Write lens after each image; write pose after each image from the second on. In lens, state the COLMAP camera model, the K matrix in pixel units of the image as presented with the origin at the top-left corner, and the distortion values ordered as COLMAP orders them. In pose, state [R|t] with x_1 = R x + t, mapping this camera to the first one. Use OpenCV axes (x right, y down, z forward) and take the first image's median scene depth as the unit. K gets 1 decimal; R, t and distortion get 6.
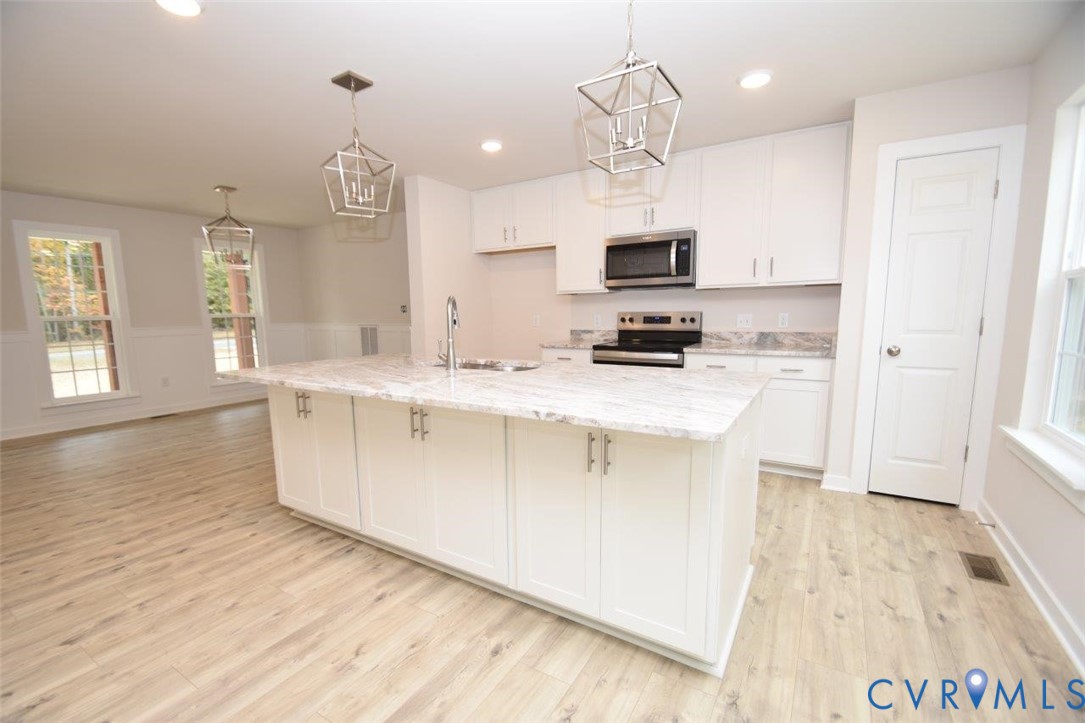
lens RADIAL K [[477.2, 0, 531.6], [0, 477.2, 381.5], [0, 0, 1]] dist [0.010934, -0.016561]
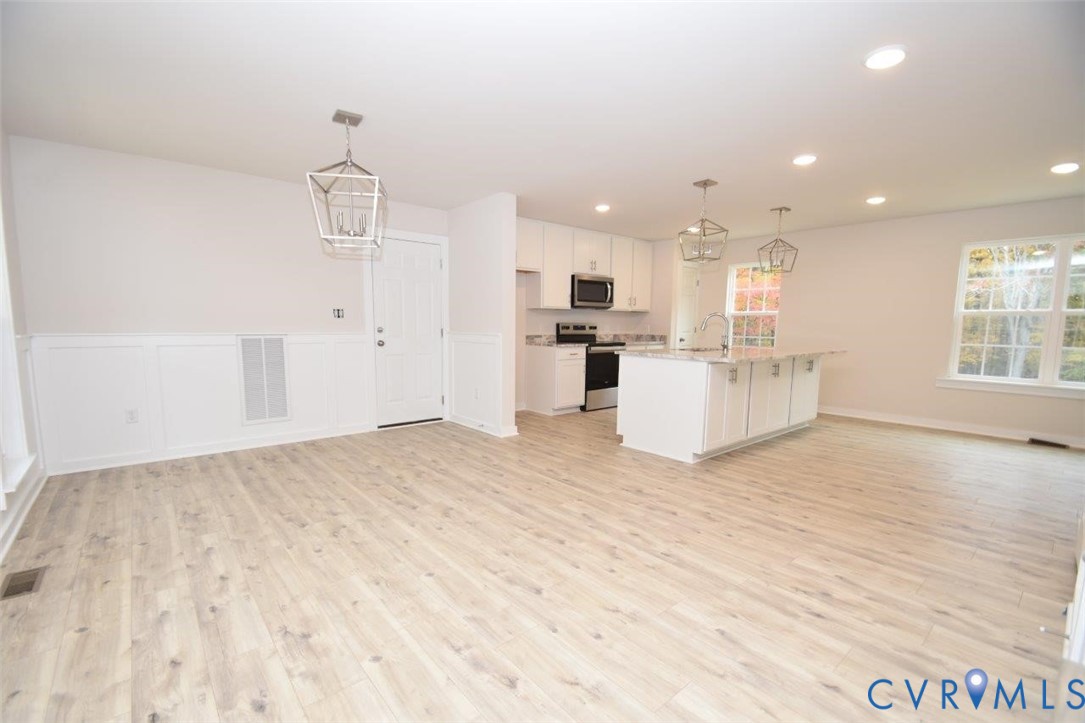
lens RADIAL K [[477.2, 0, 531.6], [0, 477.2, 381.5], [0, 0, 1]] dist [0.010934, -0.016561]
pose [[0.303469, -0.100982, 0.947475, -1.391127], [0.127005, 0.989782, 0.064813, -0.078670], [-0.944339, 0.100665, 0.313194, 0.701698]]
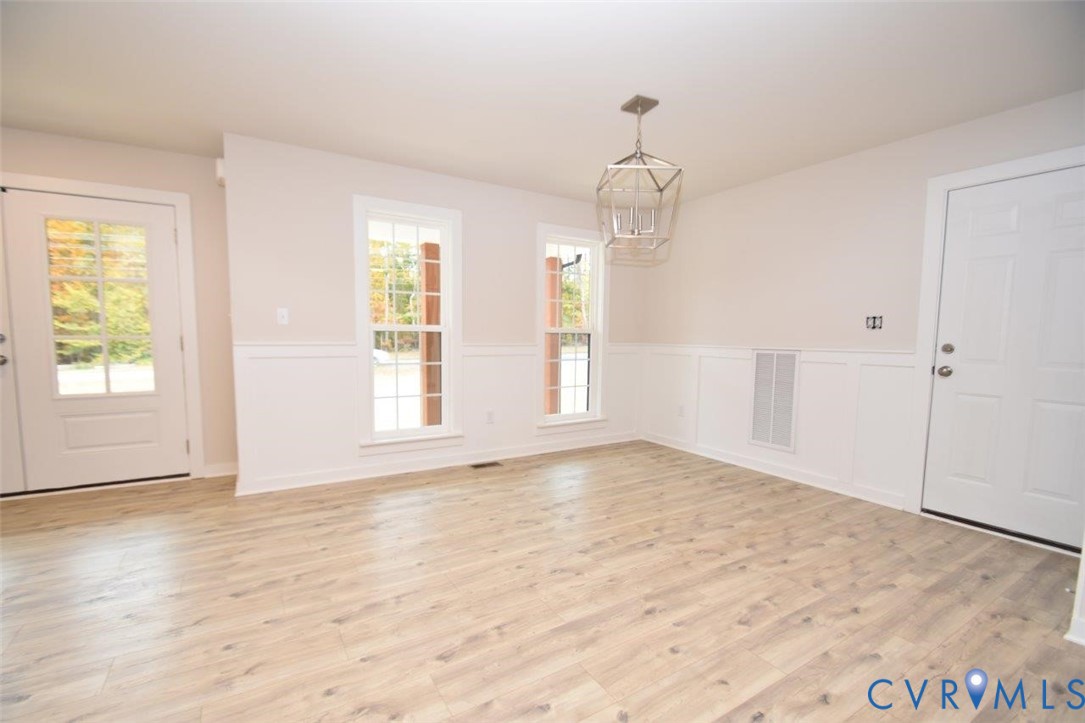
lens RADIAL K [[472.4, 0, 527.5], [0, 472.4, 375.6], [0, 0, 1]] dist [0.023128, -0.015963]
pose [[0.891956, 0.058128, -0.448370, -0.560305], [-0.085197, 0.995544, -0.040420, -0.056521], [0.444023, 0.074252, 0.892934, 0.525835]]
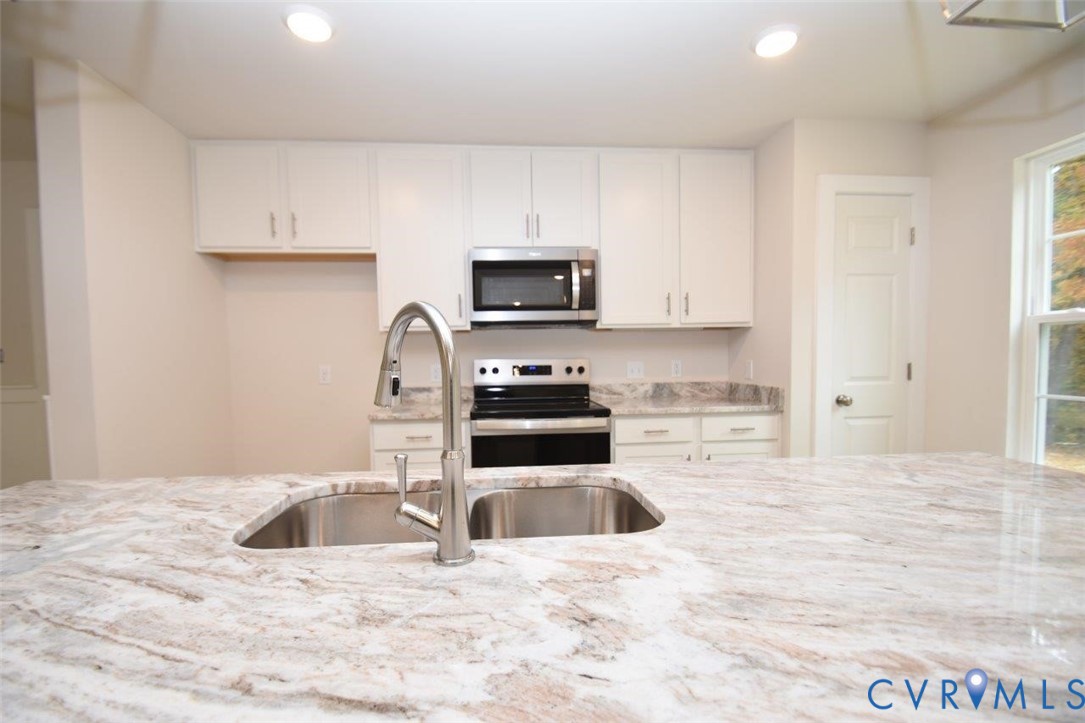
lens RADIAL K [[477.2, 0, 531.6], [0, 477.2, 381.5], [0, 0, 1]] dist [0.010934, -0.016561]
pose [[0.797678, -0.028540, 0.602408, -0.183105], [0.090756, 0.993185, -0.073122, -0.062461], [-0.596216, 0.113000, 0.794832, 0.450714]]
